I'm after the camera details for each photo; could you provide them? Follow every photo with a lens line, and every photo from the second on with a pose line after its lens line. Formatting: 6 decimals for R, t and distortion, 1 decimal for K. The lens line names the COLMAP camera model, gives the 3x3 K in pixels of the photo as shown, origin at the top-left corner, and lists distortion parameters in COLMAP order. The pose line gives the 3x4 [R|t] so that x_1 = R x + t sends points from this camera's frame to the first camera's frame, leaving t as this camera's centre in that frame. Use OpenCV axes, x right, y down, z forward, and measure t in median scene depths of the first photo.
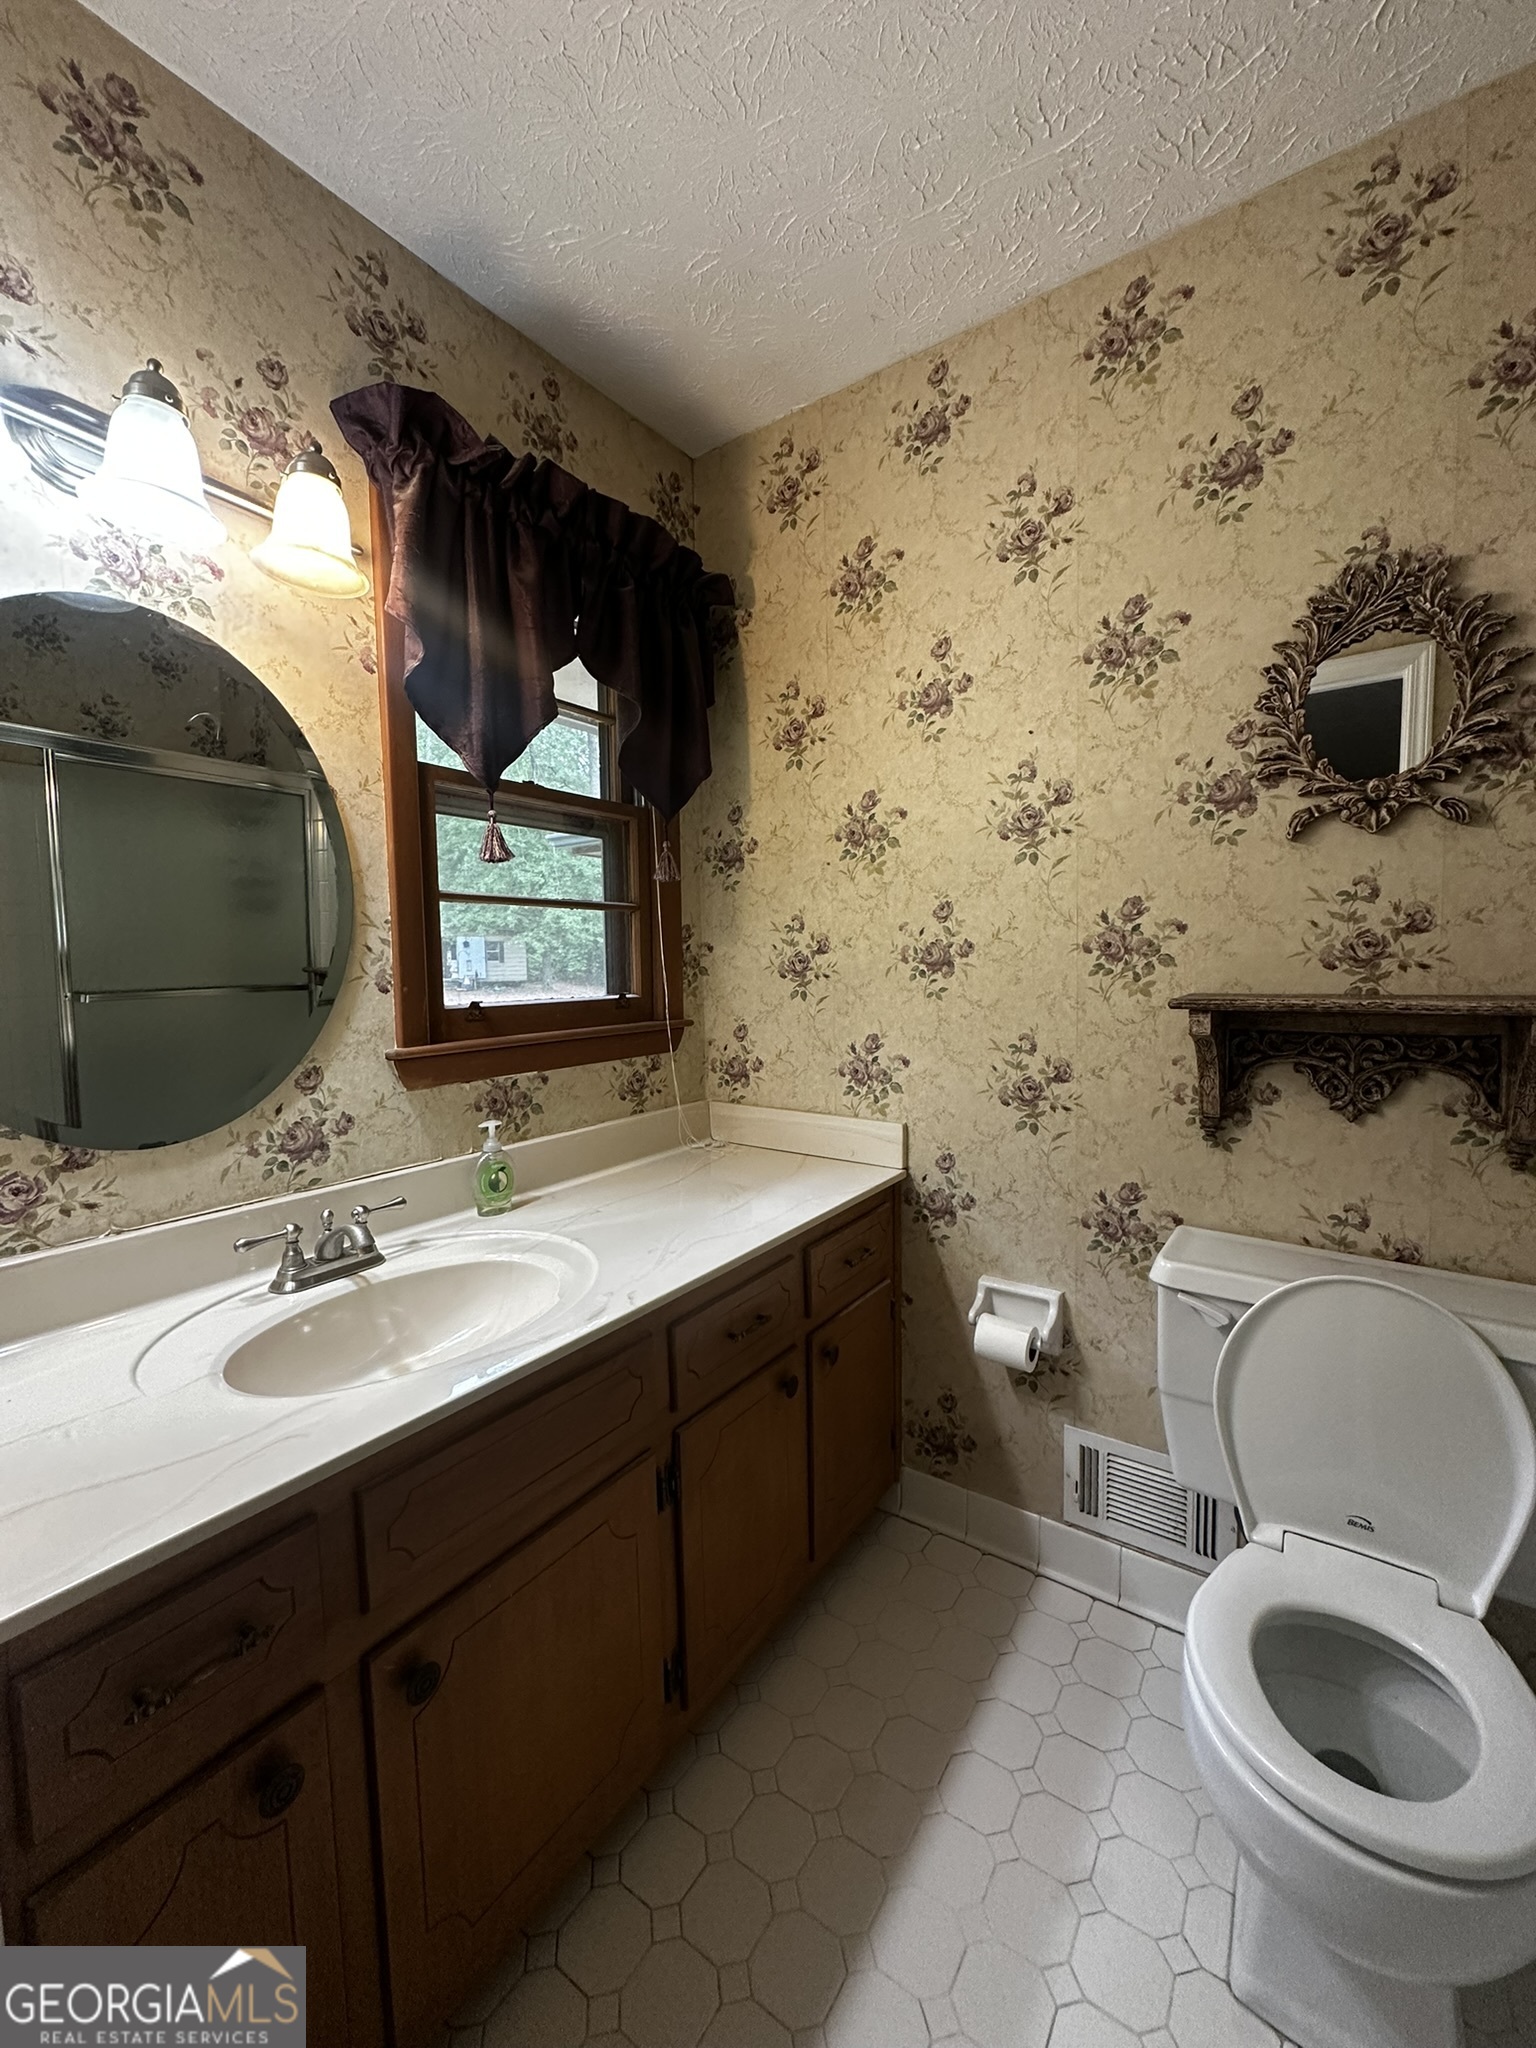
lens RADIAL K [[809.9, 0, 769.2], [0, 809.9, 1029.1], [0, 0, 1]] dist [-0.007520, 0.001432]
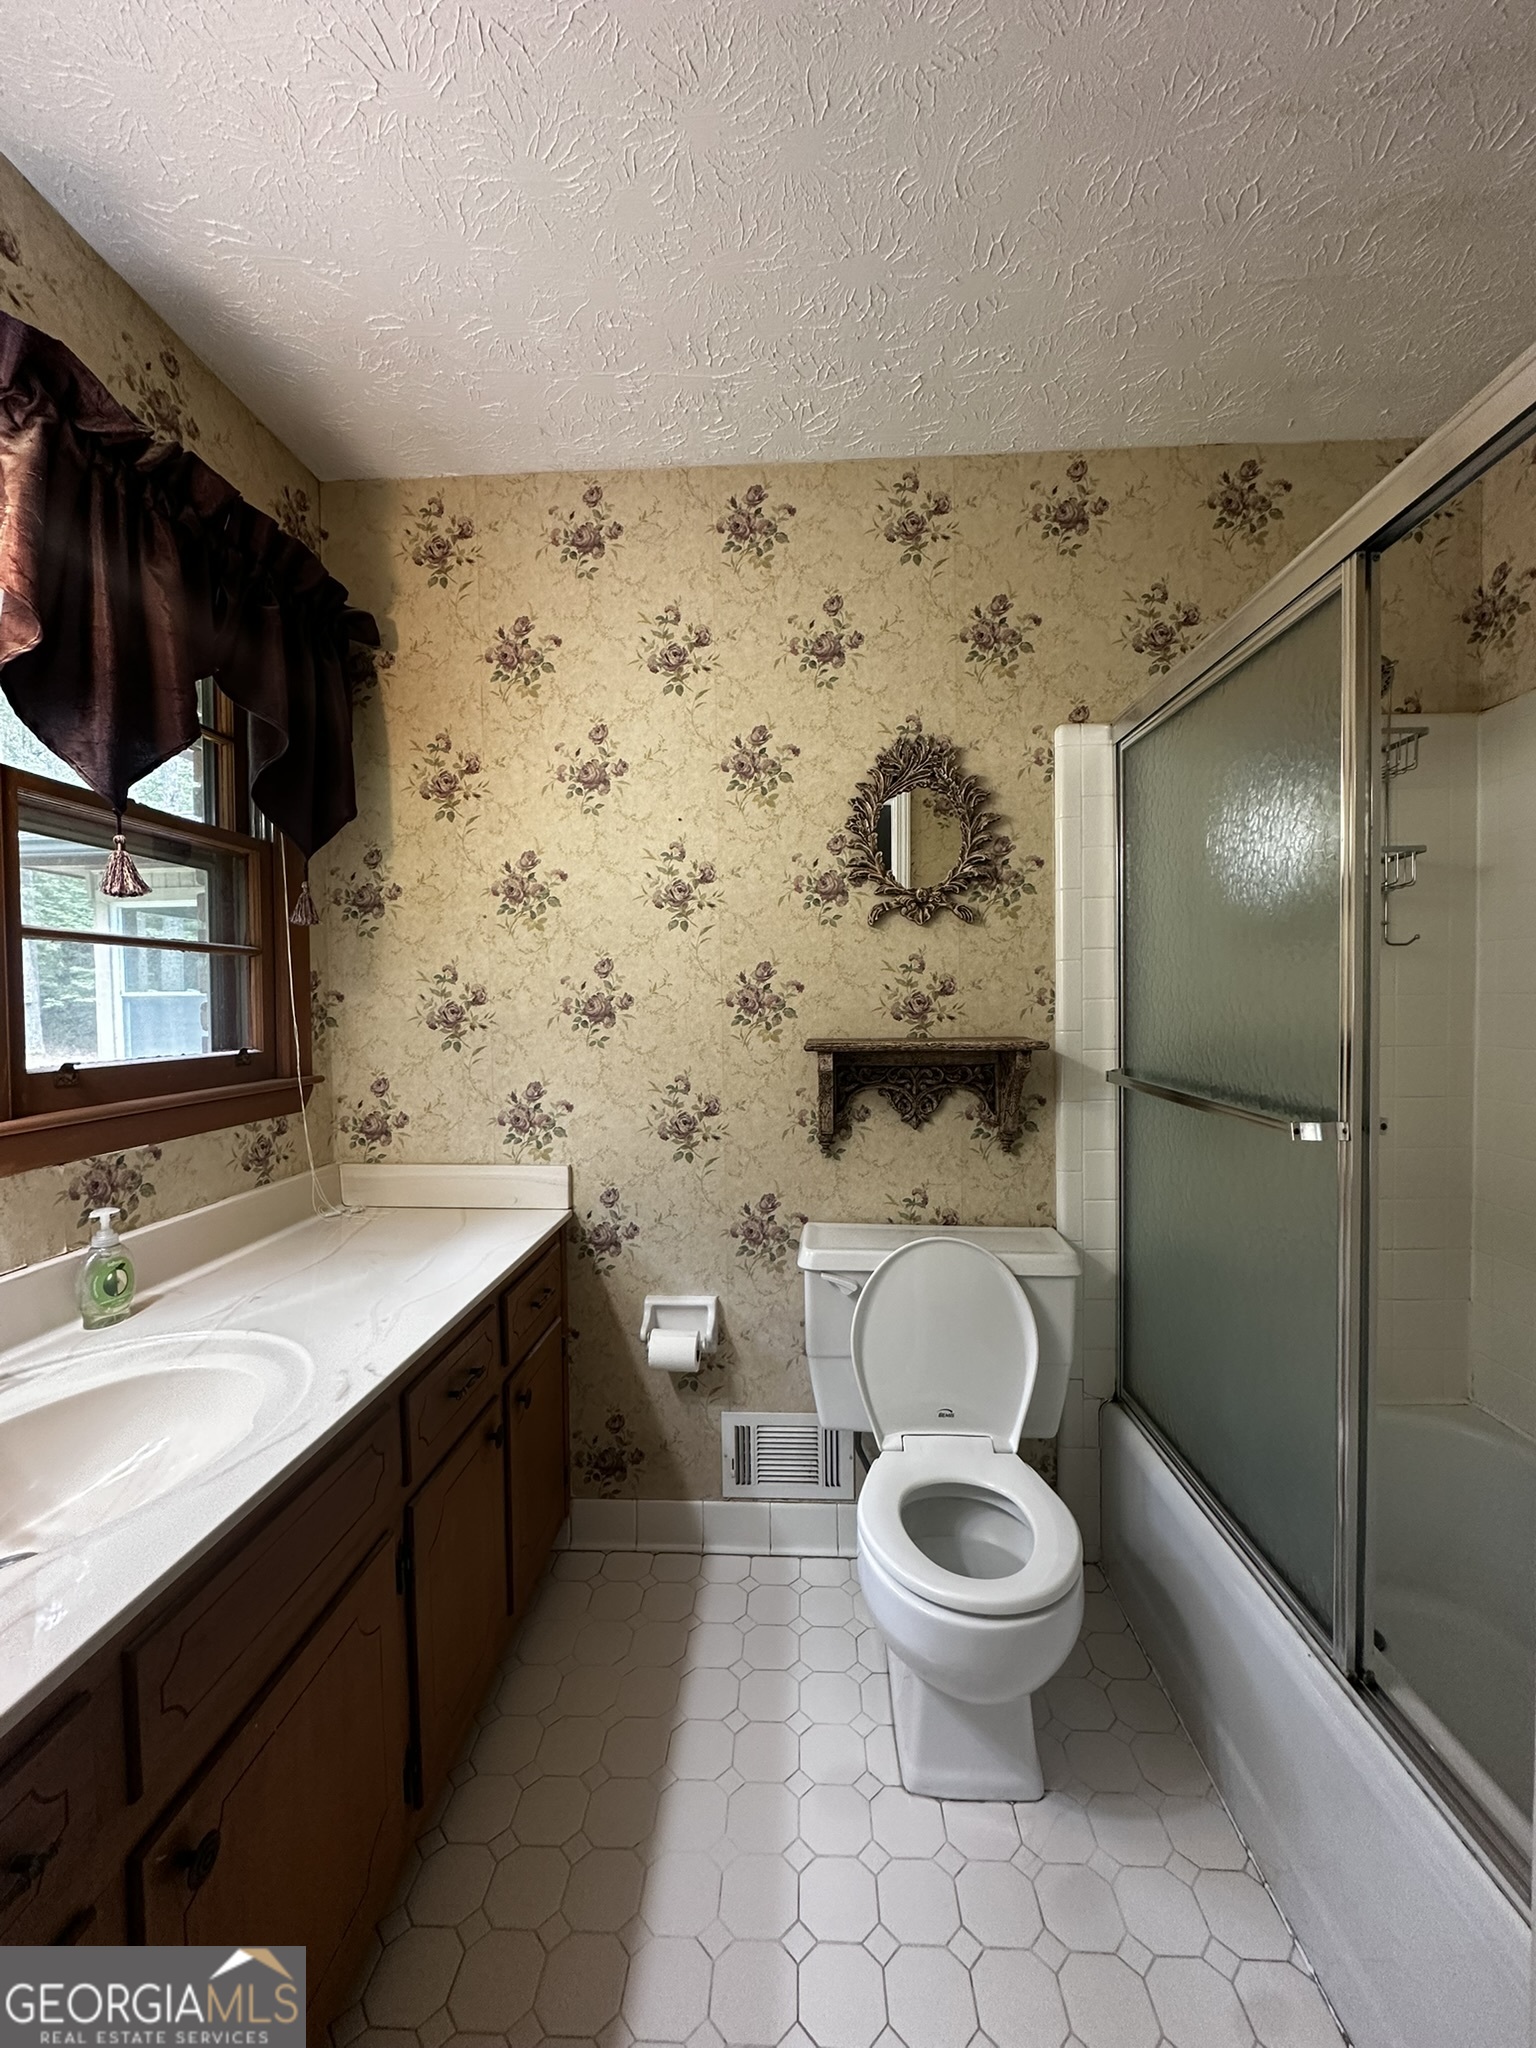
lens RADIAL K [[809.9, 0, 766.7], [0, 809.9, 1031.3], [0, 0, 1]] dist [-0.007520, 0.001432]
pose [[0.848243, -0.011594, 0.529480, -0.204177], [0.039586, 0.998352, -0.041558, -0.005125], [-0.528126, 0.056211, 0.847304, -0.051114]]
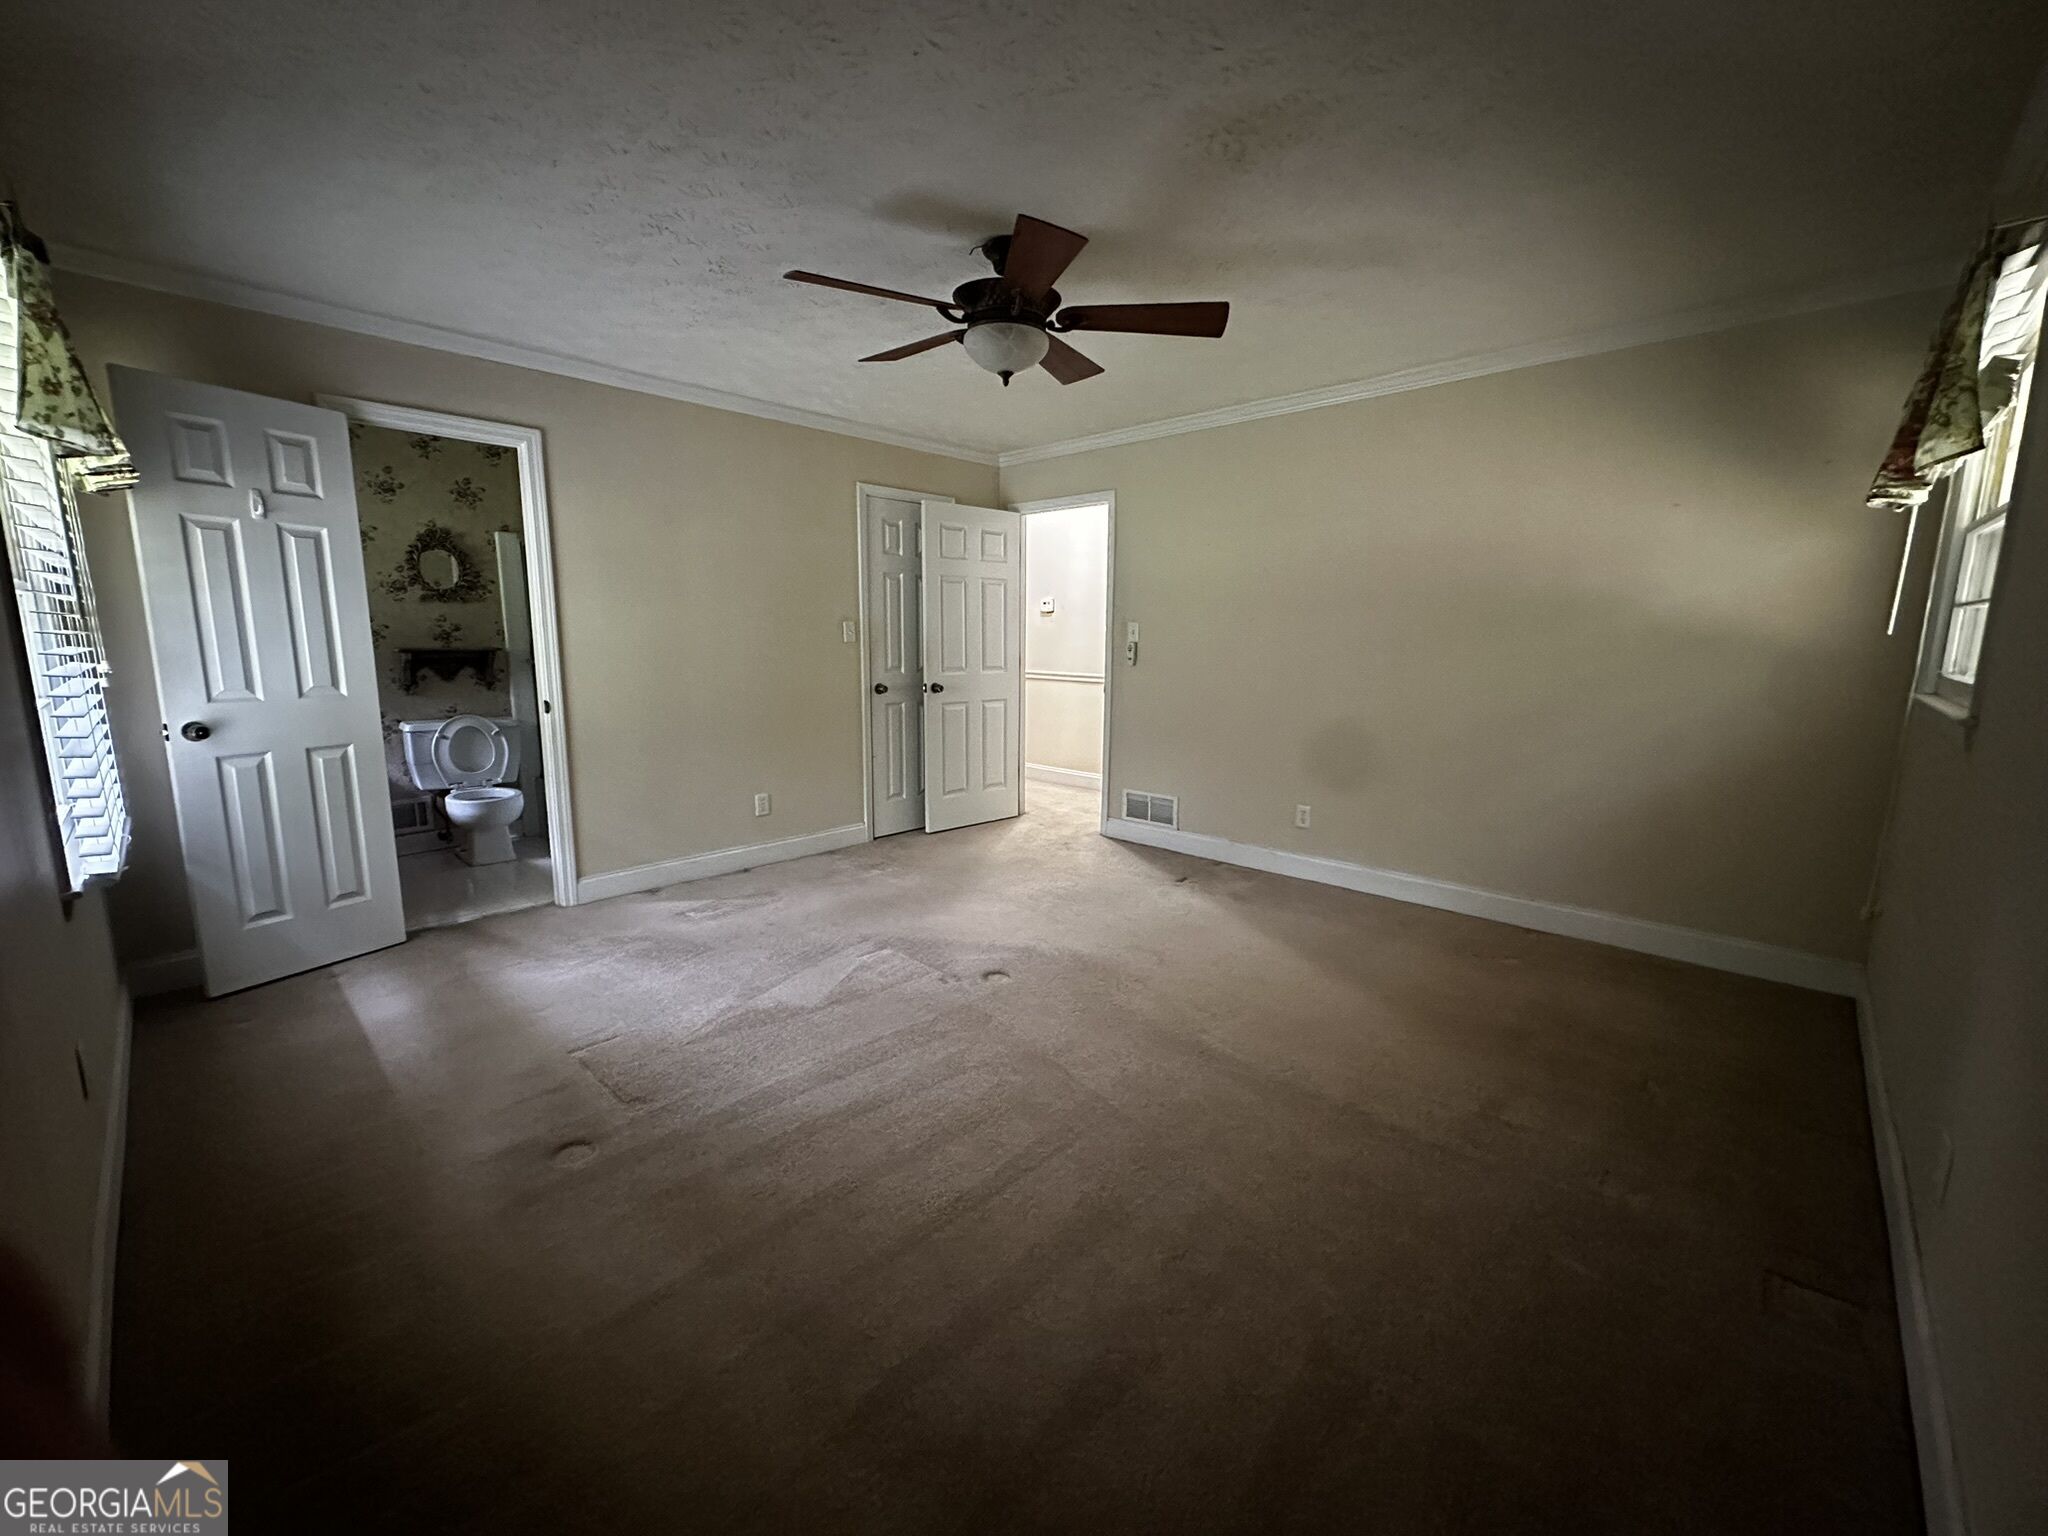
lens RADIAL K [[809.9, 0, 1031.7], [0, 809.9, 763.3], [0, 0, 1]] dist [-0.007520, 0.001432]
pose [[0.118894, -0.140274, 0.982948, -2.236400], [0.074883, 0.988418, 0.131997, 0.164711], [-0.990079, 0.057912, 0.128021, -1.760503]]
